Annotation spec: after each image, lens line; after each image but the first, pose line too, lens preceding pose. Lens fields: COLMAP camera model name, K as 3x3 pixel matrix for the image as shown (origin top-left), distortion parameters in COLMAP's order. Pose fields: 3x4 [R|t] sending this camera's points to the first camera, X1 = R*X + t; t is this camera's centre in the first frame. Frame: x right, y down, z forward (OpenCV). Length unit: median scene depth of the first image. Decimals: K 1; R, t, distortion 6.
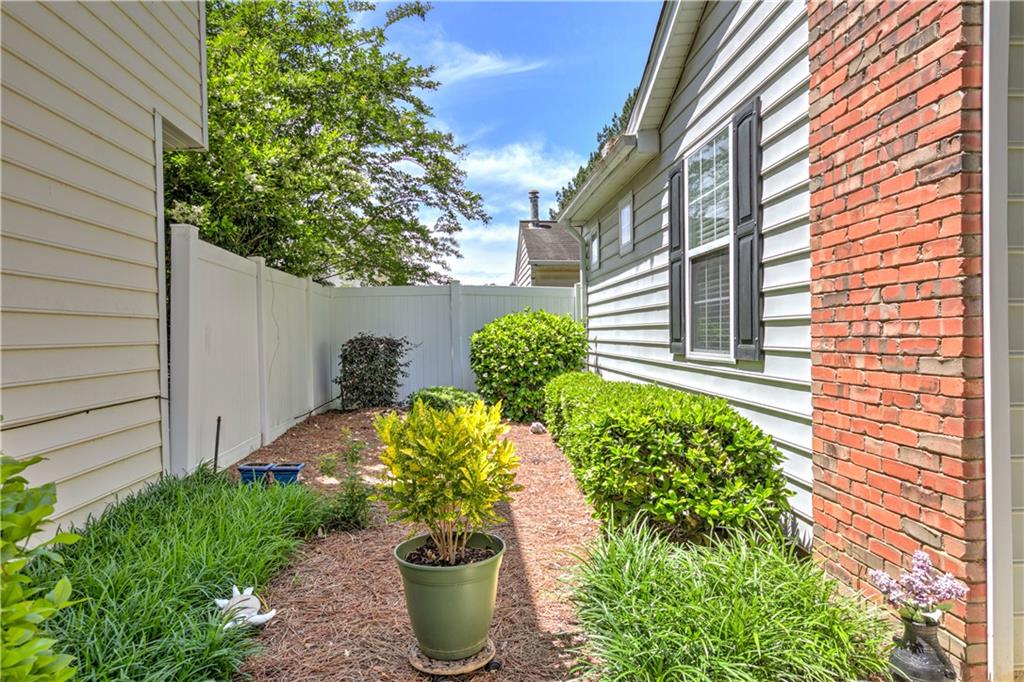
lens RADIAL K [[627.4, 0, 512.0], [0, 627.4, 341.0], [0, 0, 1]] dist [-0.000898, -0.000288]
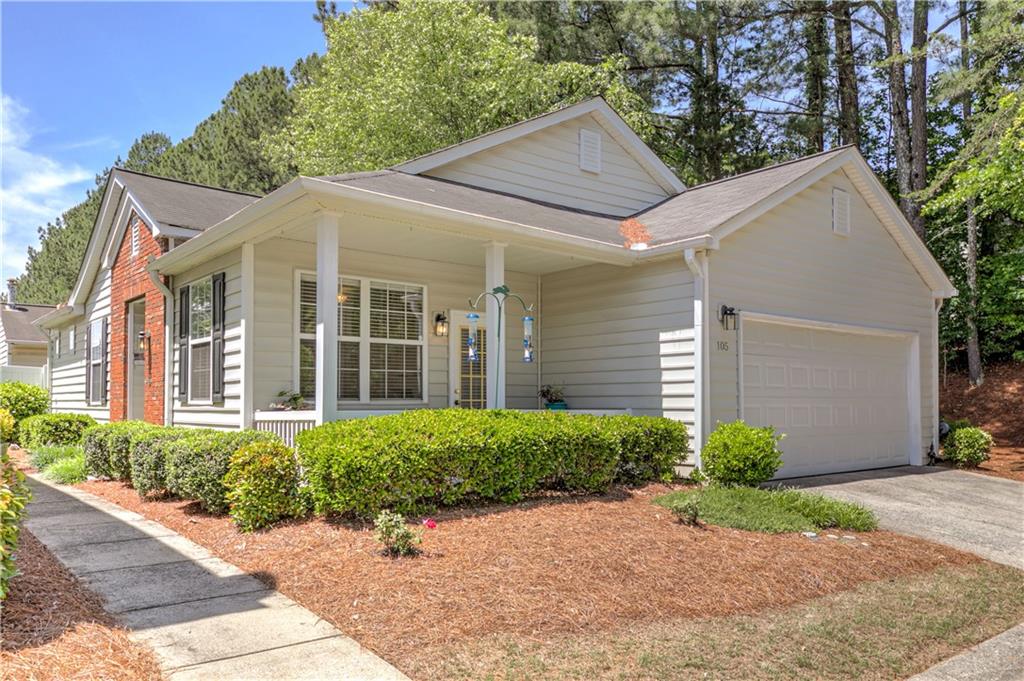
lens RADIAL K [[761.2, 0, 507.1], [0, 761.2, 366.1], [0, 0, 1]] dist [0.031762, -0.036896]
pose [[0.811713, 0.034996, 0.583008, -0.097058], [0.002116, 0.998020, -0.062854, 0.044803], [-0.584053, 0.052253, 0.810032, -1.562100]]
